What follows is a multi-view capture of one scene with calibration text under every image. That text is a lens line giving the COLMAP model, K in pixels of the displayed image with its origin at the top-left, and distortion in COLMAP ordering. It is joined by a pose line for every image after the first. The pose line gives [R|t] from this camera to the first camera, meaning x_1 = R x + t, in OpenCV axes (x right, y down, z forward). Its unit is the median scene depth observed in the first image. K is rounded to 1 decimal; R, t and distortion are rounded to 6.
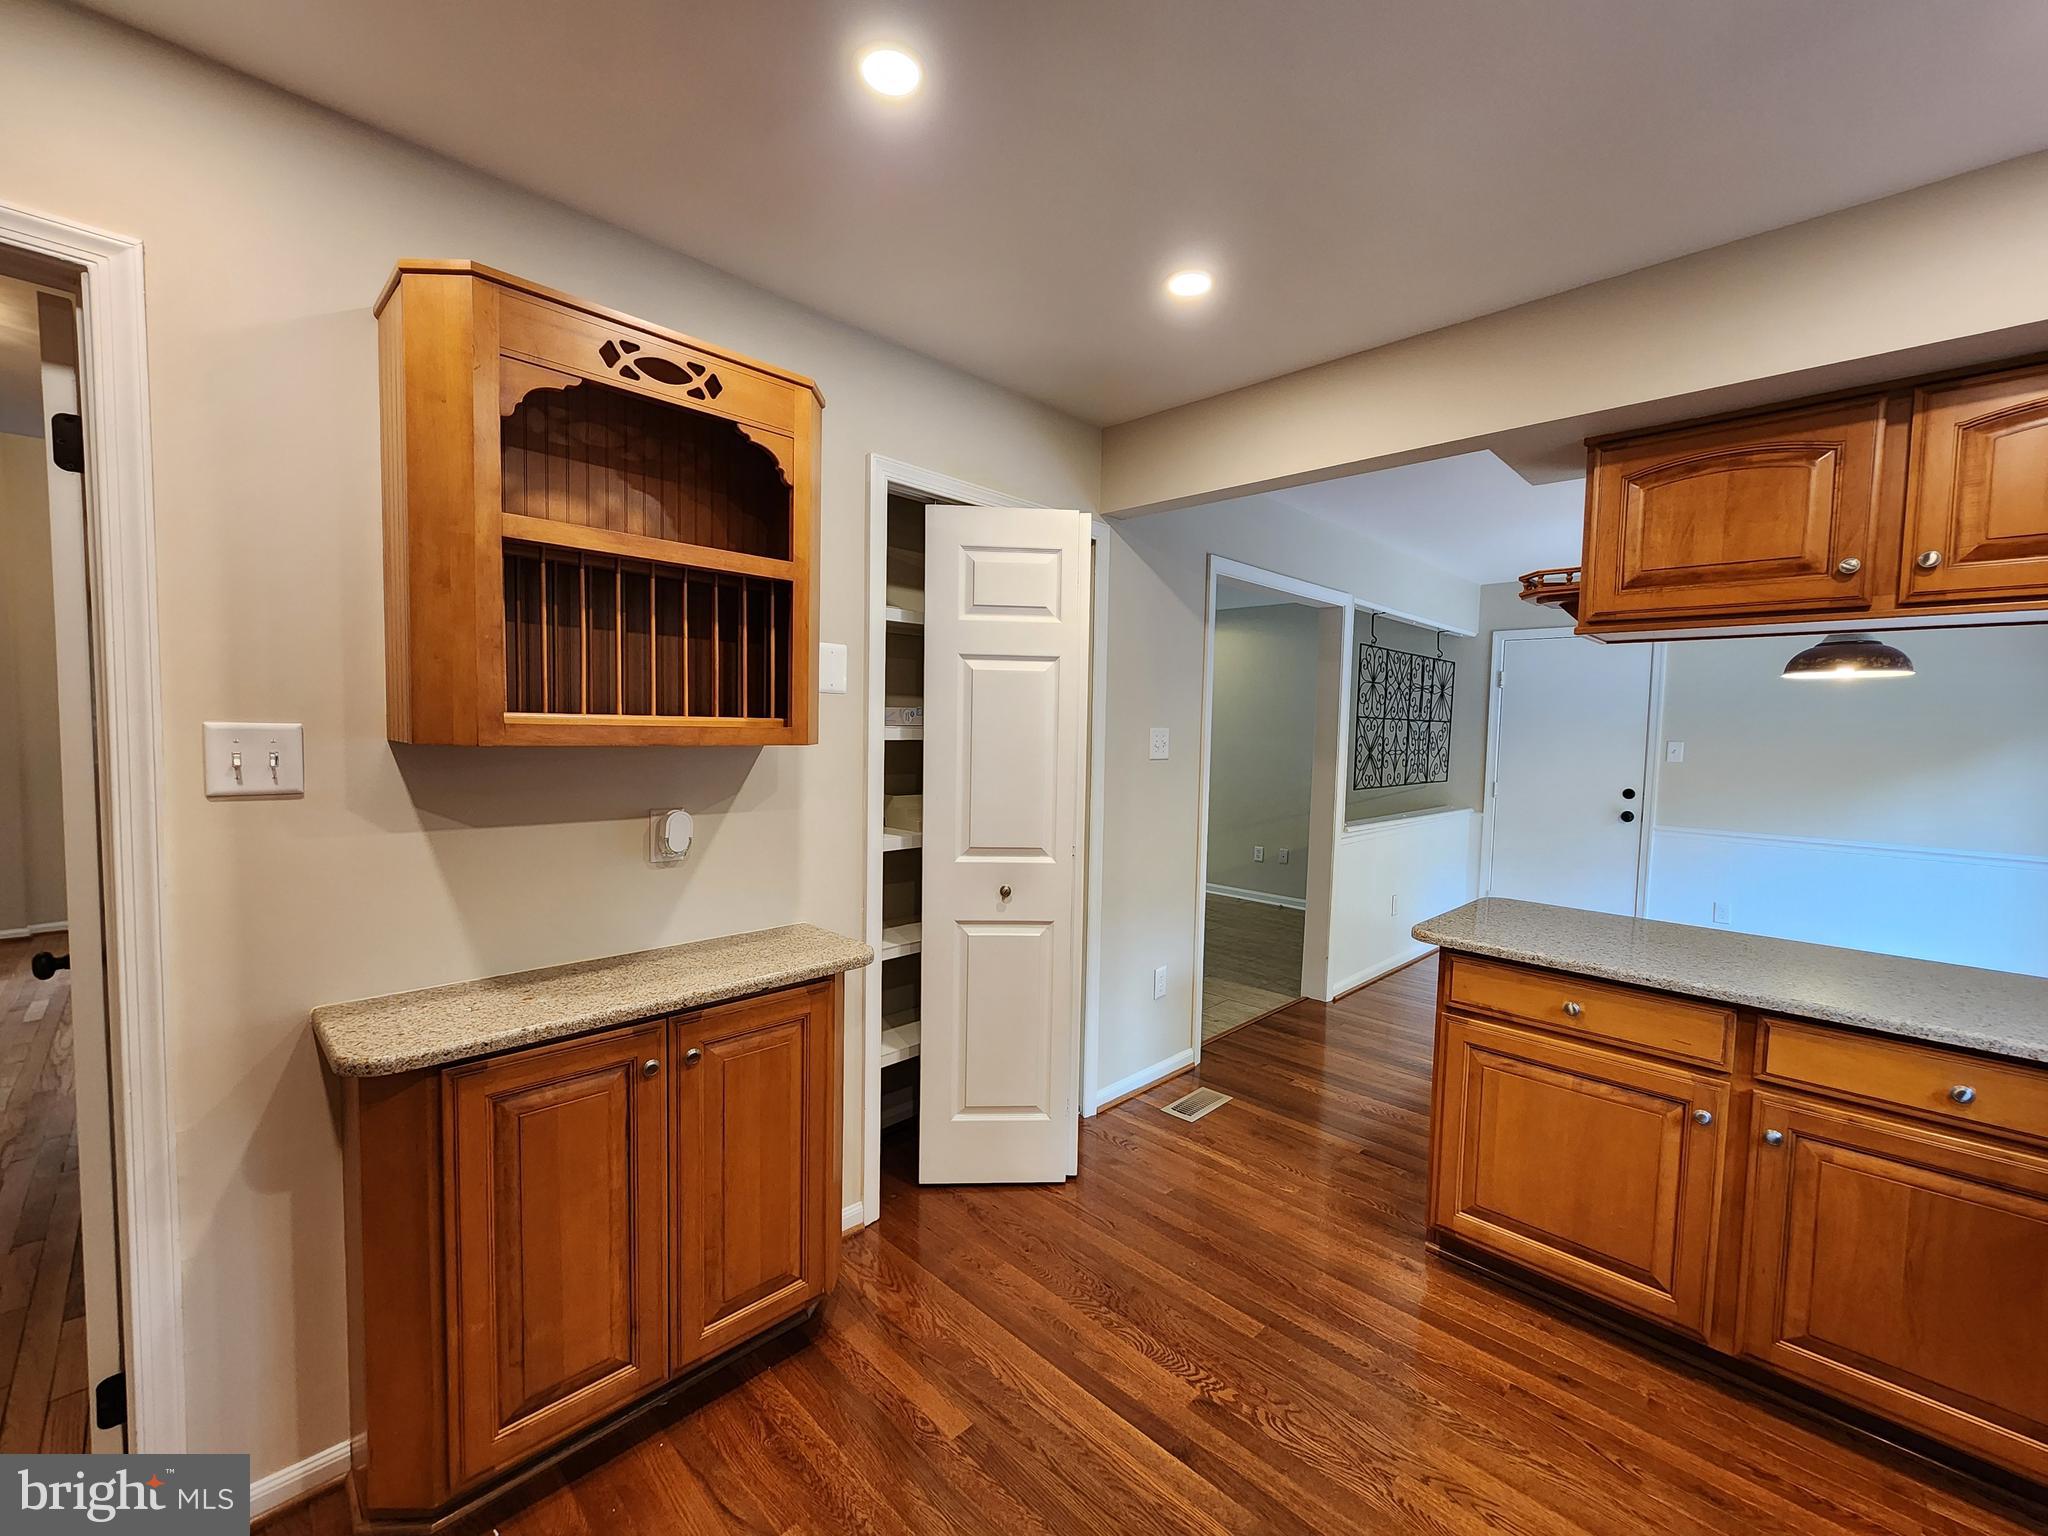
lens RADIAL K [[837.4, 0, 1024.2], [0, 837.4, 774.3], [0, 0, 1]] dist [0.000456, 0.000184]
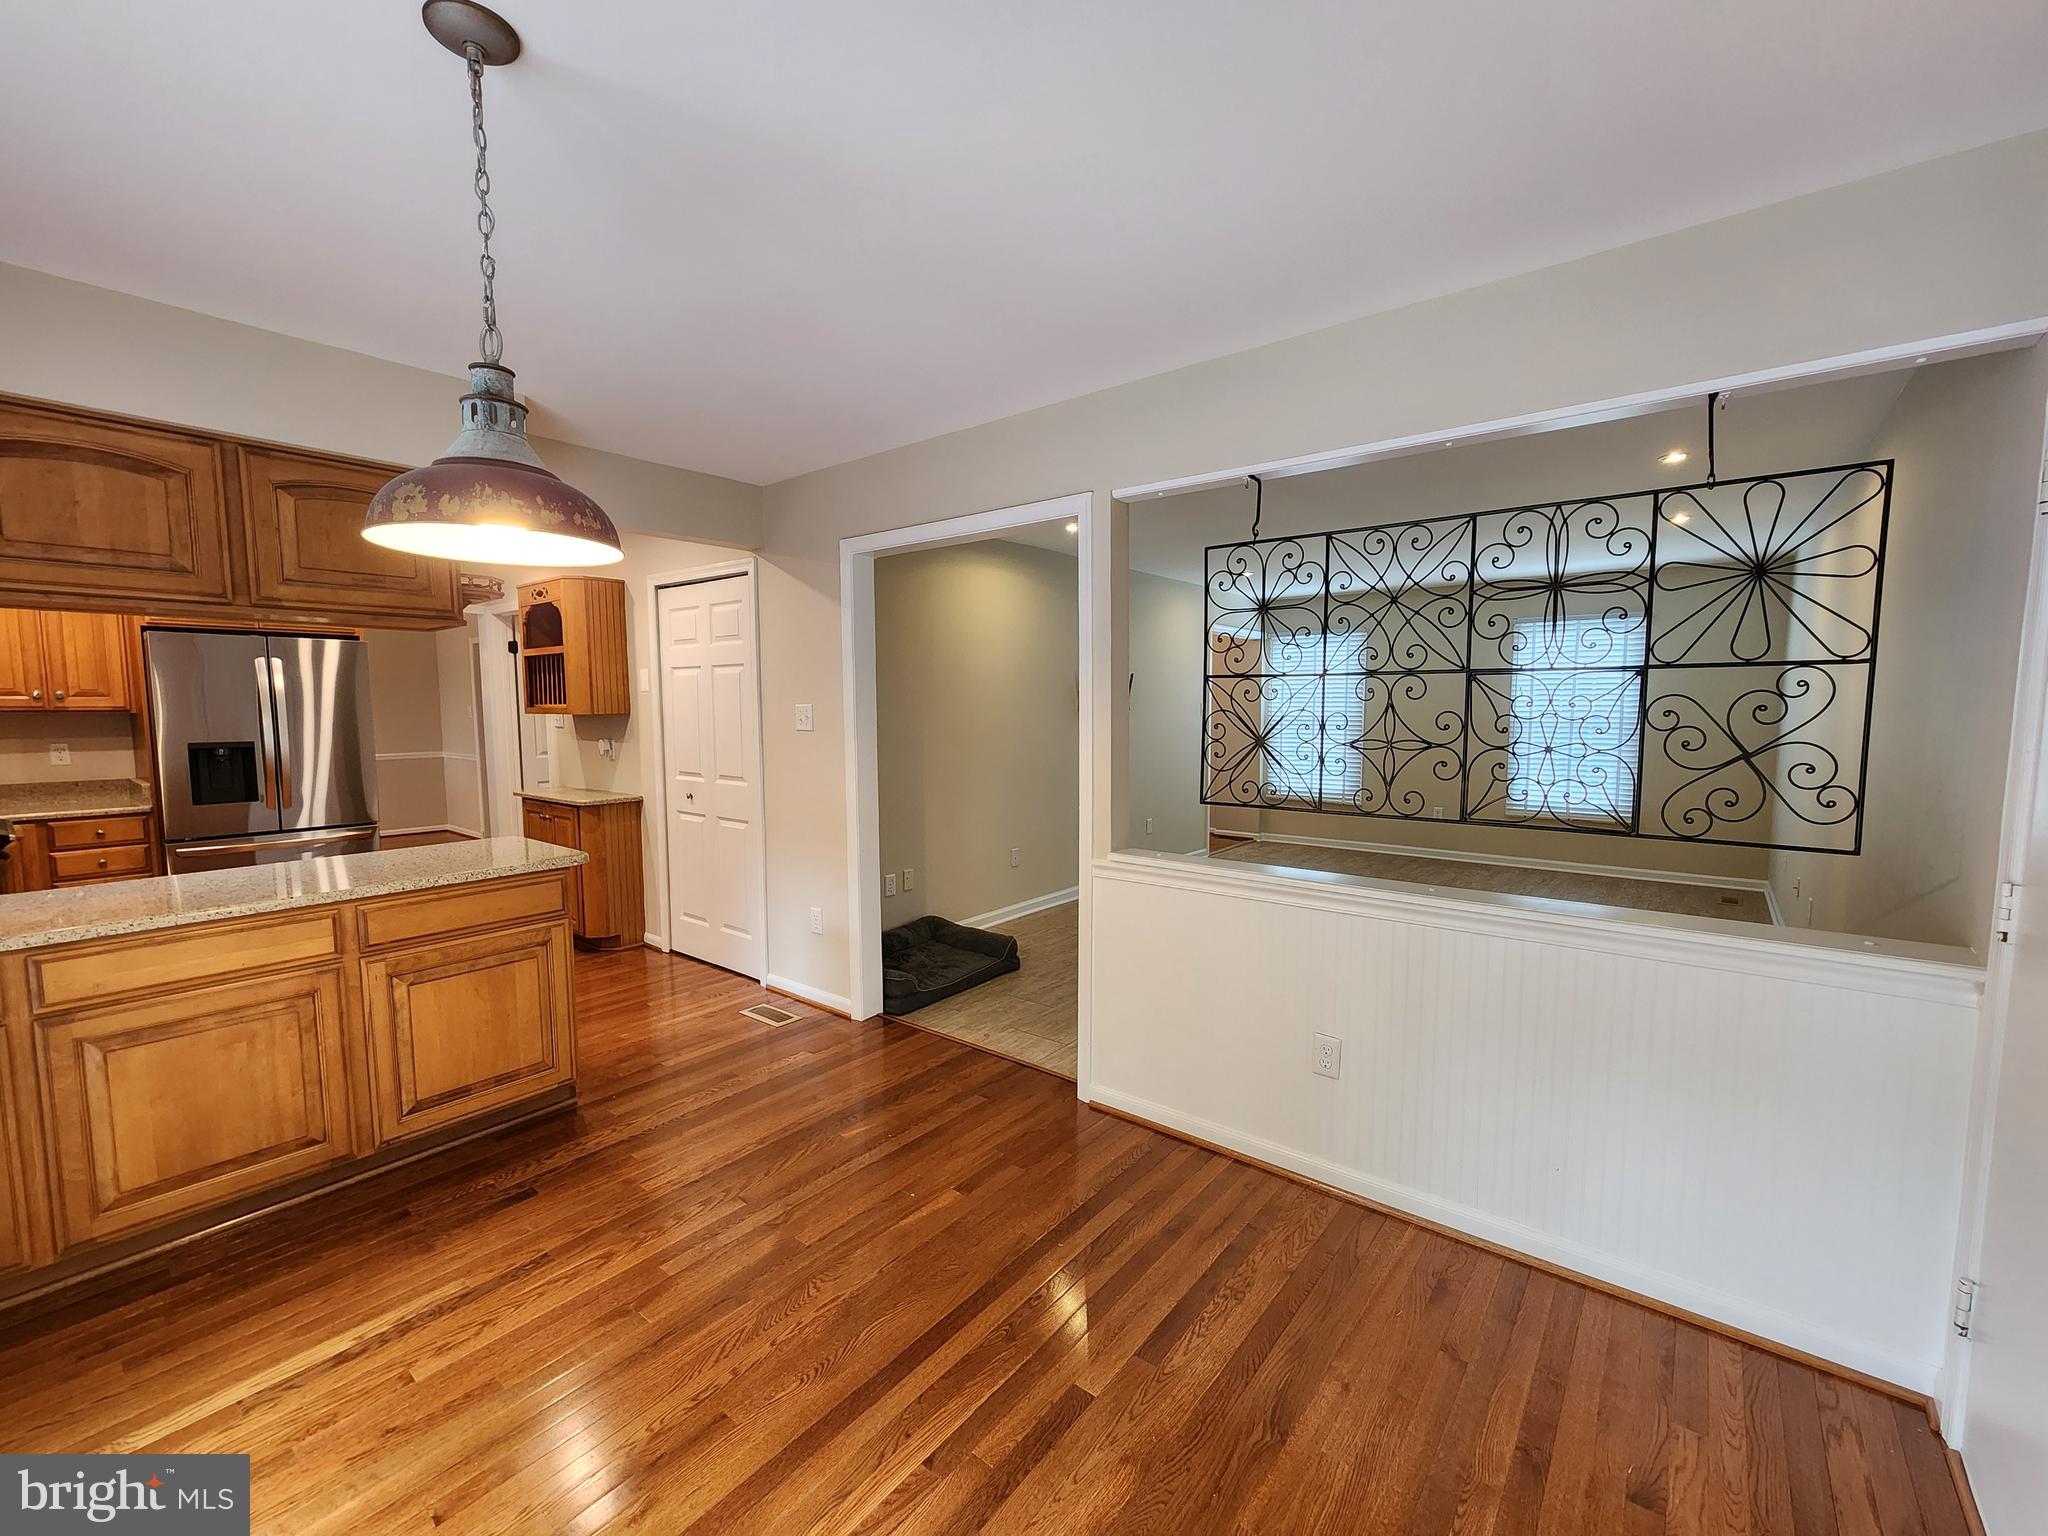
lens RADIAL K [[837.4, 0, 1024.2], [0, 837.4, 774.3], [0, 0, 1]] dist [0.000456, 0.000184]
pose [[0.083688, 0.067946, -0.994173, 1.419126], [-0.049307, 0.996733, 0.063971, -0.045492], [0.995271, 0.043666, 0.086765, 1.248675]]
